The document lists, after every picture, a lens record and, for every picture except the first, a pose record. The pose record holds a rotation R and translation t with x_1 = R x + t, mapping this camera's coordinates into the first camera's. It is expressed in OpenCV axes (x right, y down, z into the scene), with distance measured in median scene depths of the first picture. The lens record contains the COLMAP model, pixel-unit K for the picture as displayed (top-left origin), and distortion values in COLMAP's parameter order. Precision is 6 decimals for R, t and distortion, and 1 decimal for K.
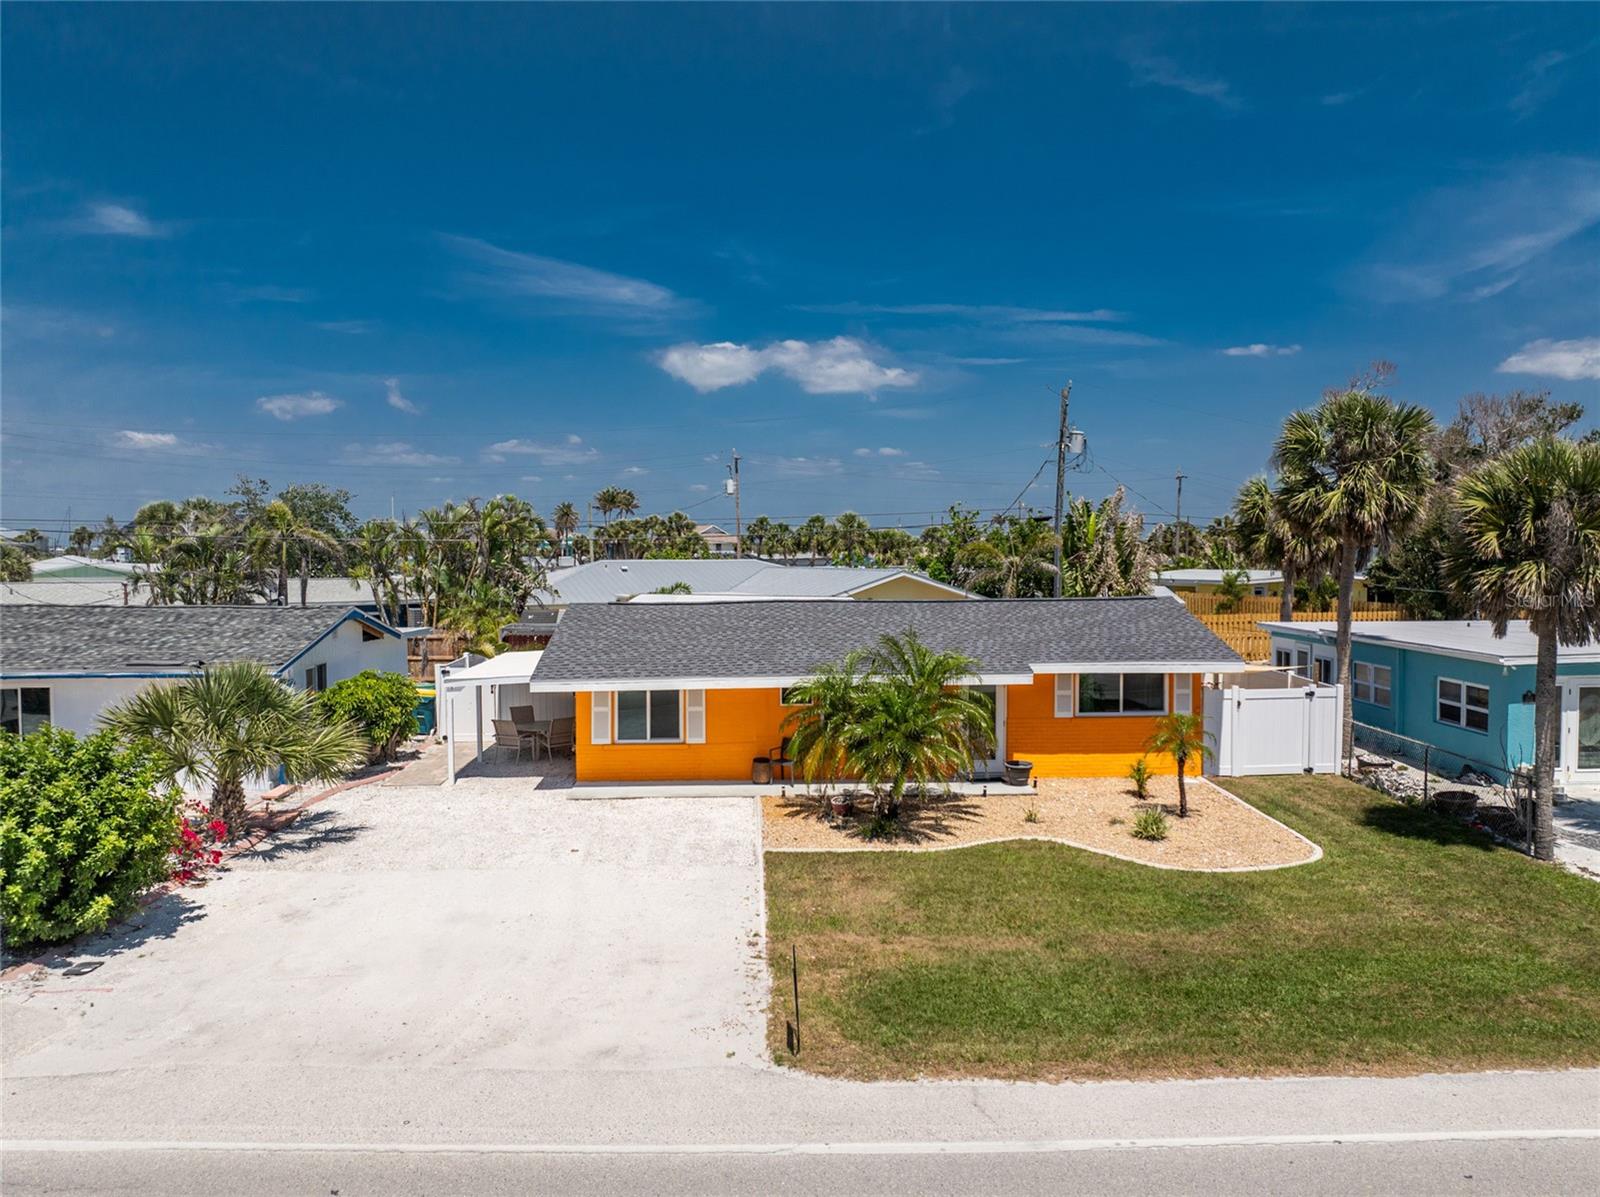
lens RADIAL K [[1139.1, 0, 795.9], [0, 1139.1, 572.6], [0, 0, 1]] dist [-0.058499, 0.033598]
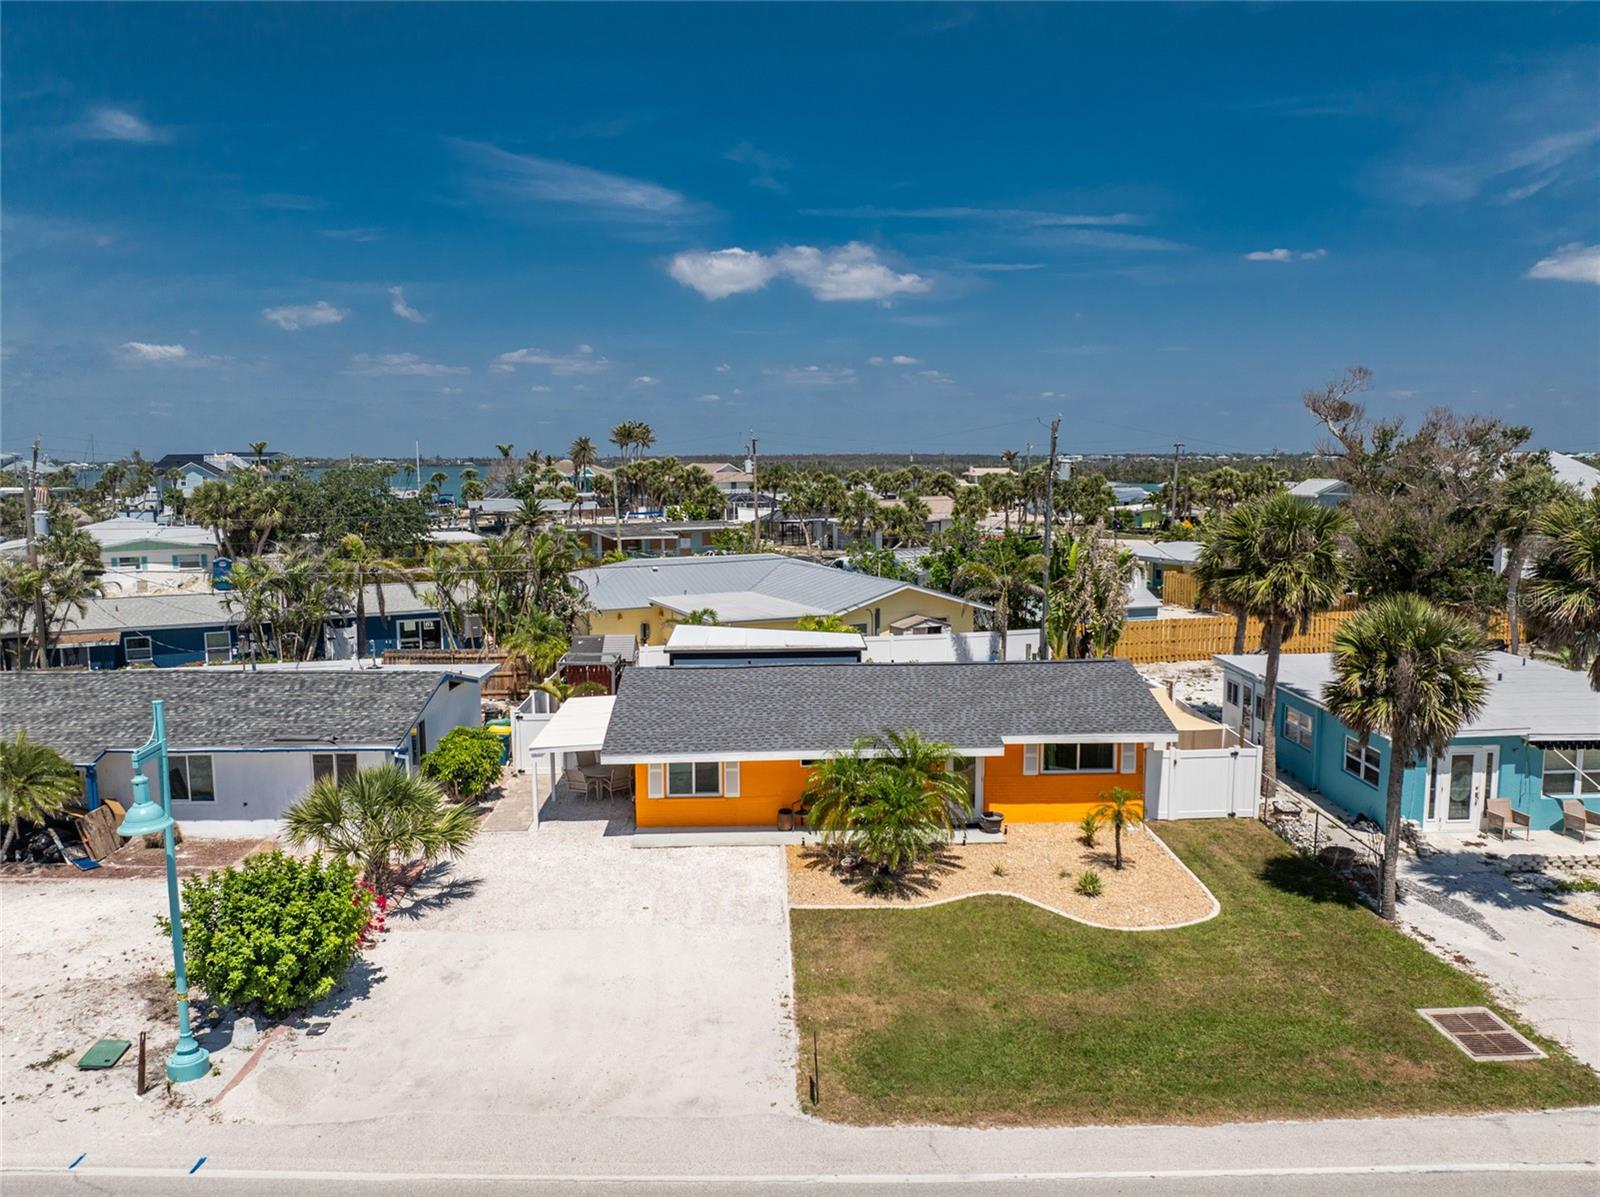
lens RADIAL K [[1140.6, 0, 796.5], [0, 1140.6, 573.4], [0, 0, 1]] dist [-0.054674, 0.030438]
pose [[0.999942, -0.000554, -0.010799, -0.005912], [0.001411, 0.996827, 0.079583, -0.250822], [0.010721, -0.079594, 0.996770, -0.283225]]
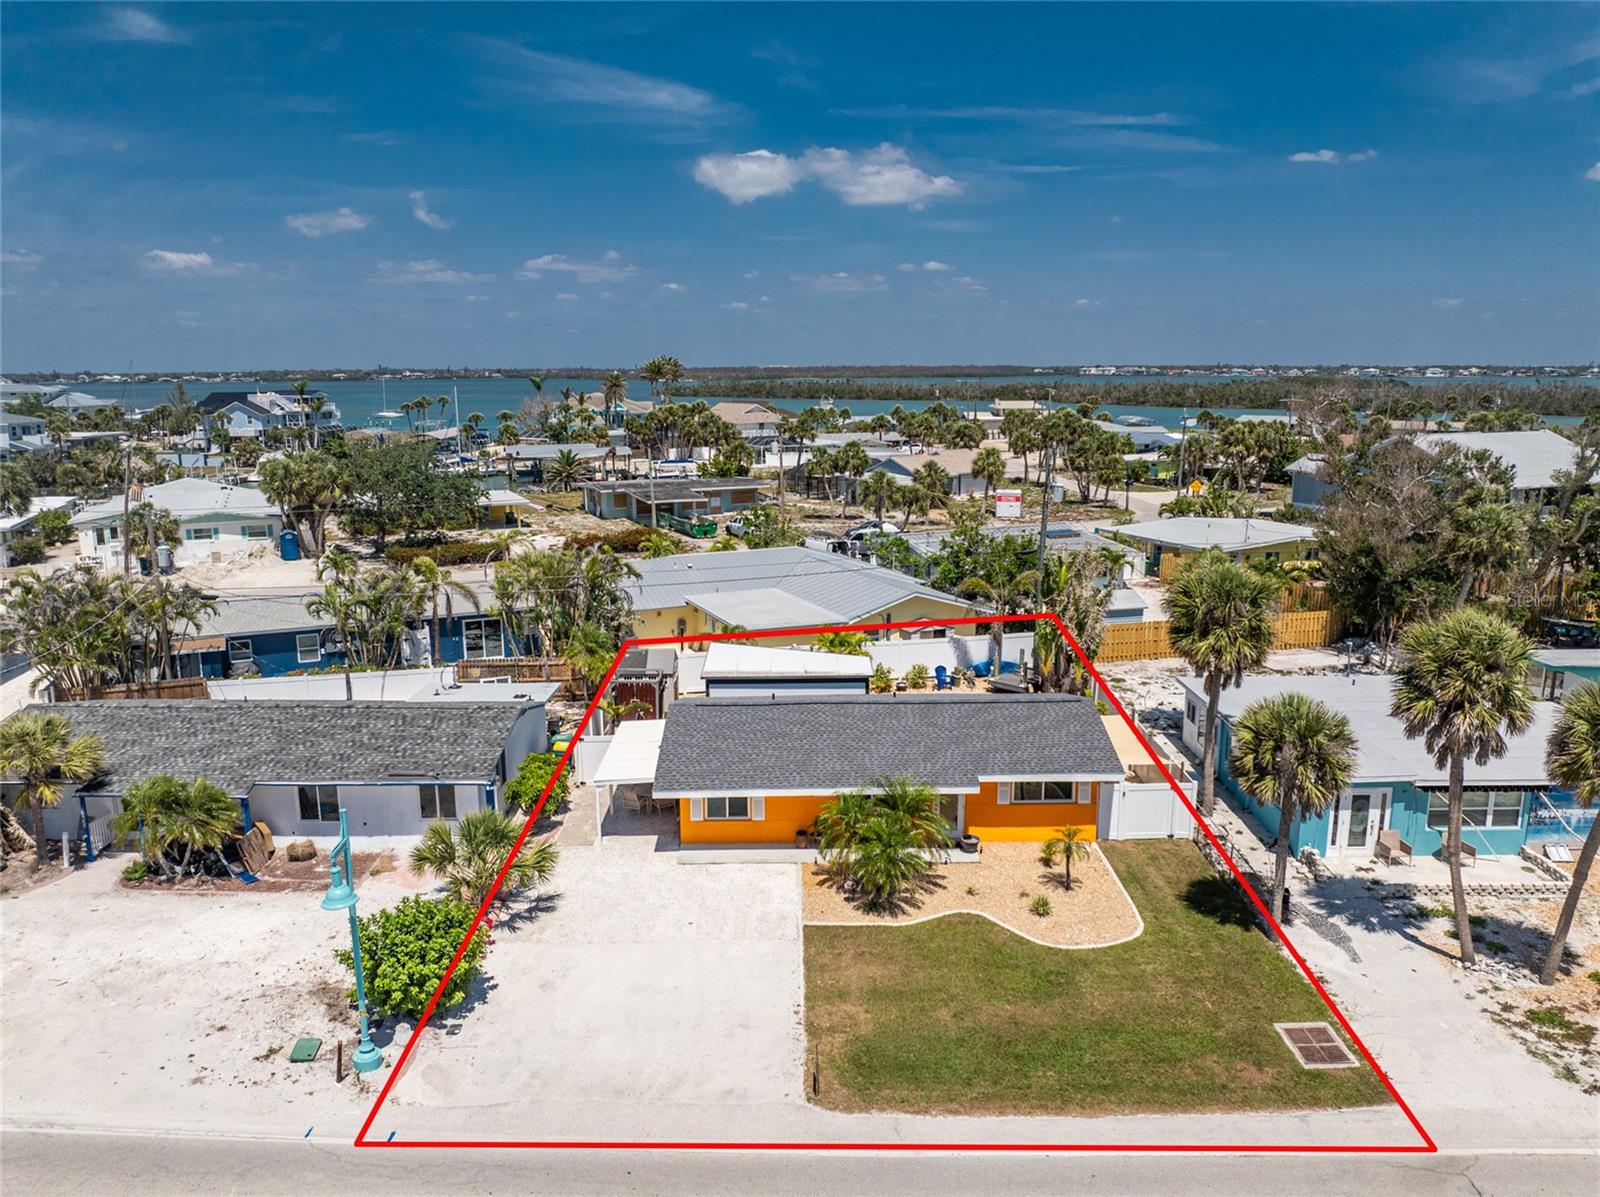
lens RADIAL K [[1140.9, 0, 797.8], [0, 1140.9, 577.7], [0, 0, 1]] dist [-0.048224, 0.023715]
pose [[0.999394, 0.005674, -0.034342, 0.019199], [-0.000058, 0.986891, 0.161388, -0.544973], [0.034808, -0.161289, 0.986293, -0.587583]]
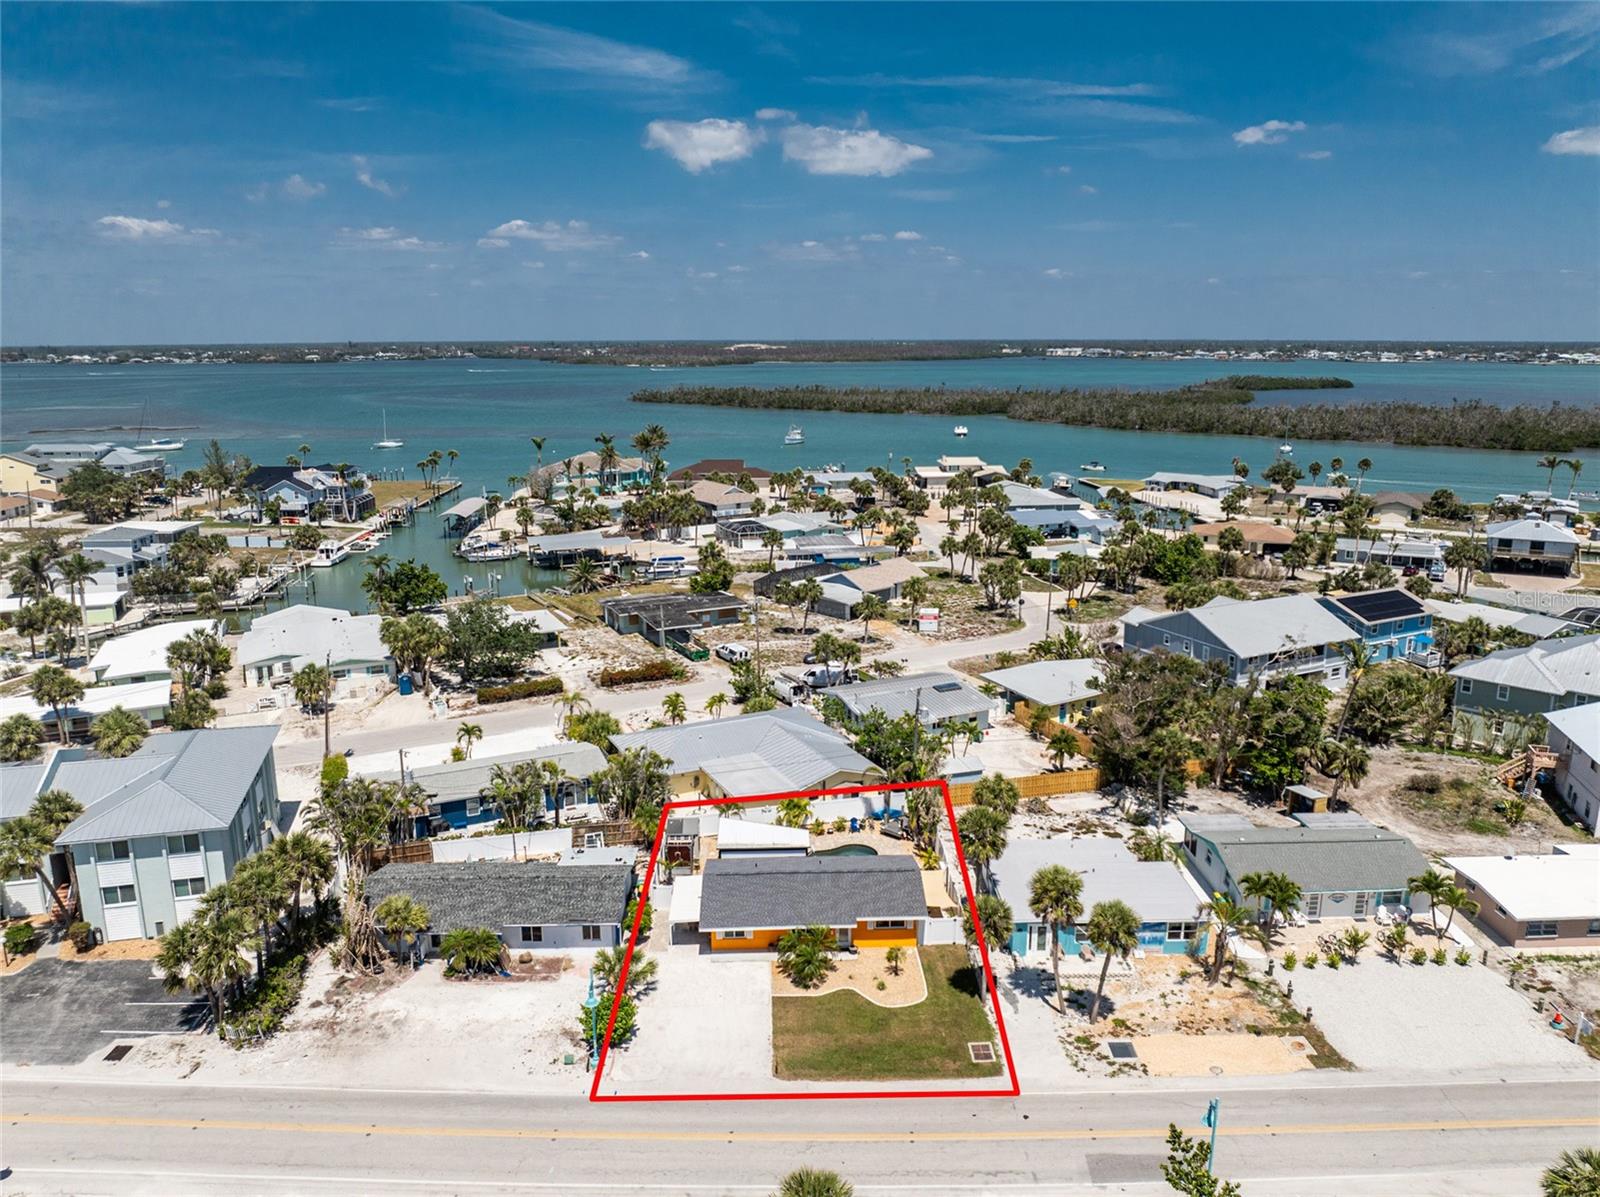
lens RADIAL K [[1136.2, 0, 800.0], [0, 1136.2, 598.5], [0, 0, 1]] dist [-0.029221, -0.004880]
pose [[0.999960, 0.005490, -0.007081, 0.084821], [-0.003914, 0.978542, 0.206009, -1.818218], [0.008060, -0.205973, 0.978525, -2.386626]]
